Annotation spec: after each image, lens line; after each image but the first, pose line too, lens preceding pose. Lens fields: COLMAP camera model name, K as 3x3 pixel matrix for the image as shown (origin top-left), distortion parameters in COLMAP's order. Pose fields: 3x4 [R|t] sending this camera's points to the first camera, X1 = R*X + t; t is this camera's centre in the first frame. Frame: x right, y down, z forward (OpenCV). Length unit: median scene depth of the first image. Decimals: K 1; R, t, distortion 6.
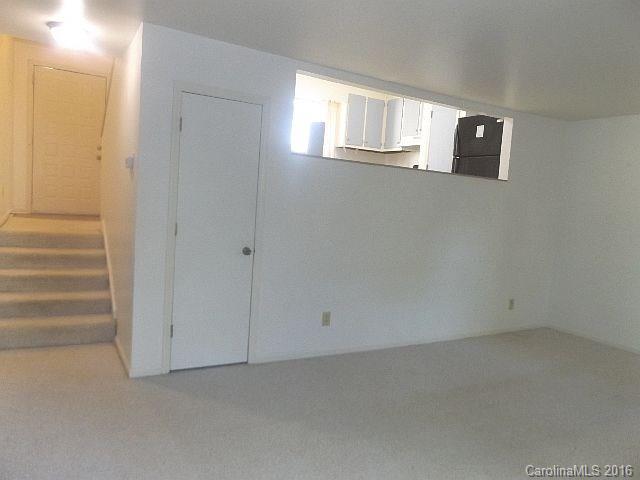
lens RADIAL K [[470.6, 0, 319.8], [0, 470.6, 237.2], [0, 0, 1]] dist [0.003118, 0.000429]
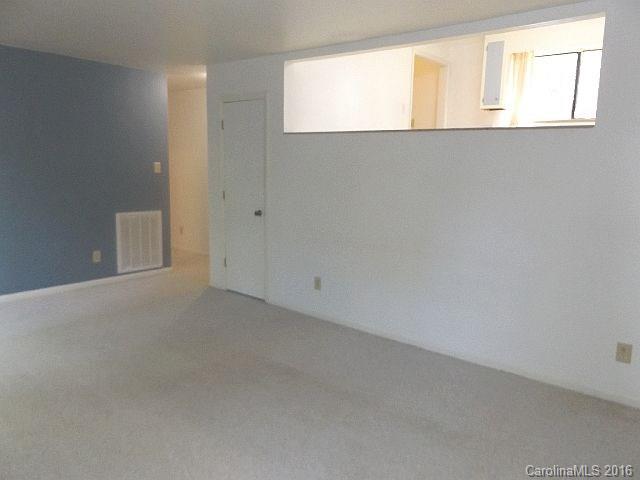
lens RADIAL K [[470.6, 0, 319.9], [0, 470.6, 242.2], [0, 0, 1]] dist [0.003118, 0.000429]
pose [[0.354539, 0.079358, -0.931668, 0.999056], [-0.090694, 0.994612, 0.050207, 0.025971], [0.930632, 0.066696, 0.359826, 0.610693]]
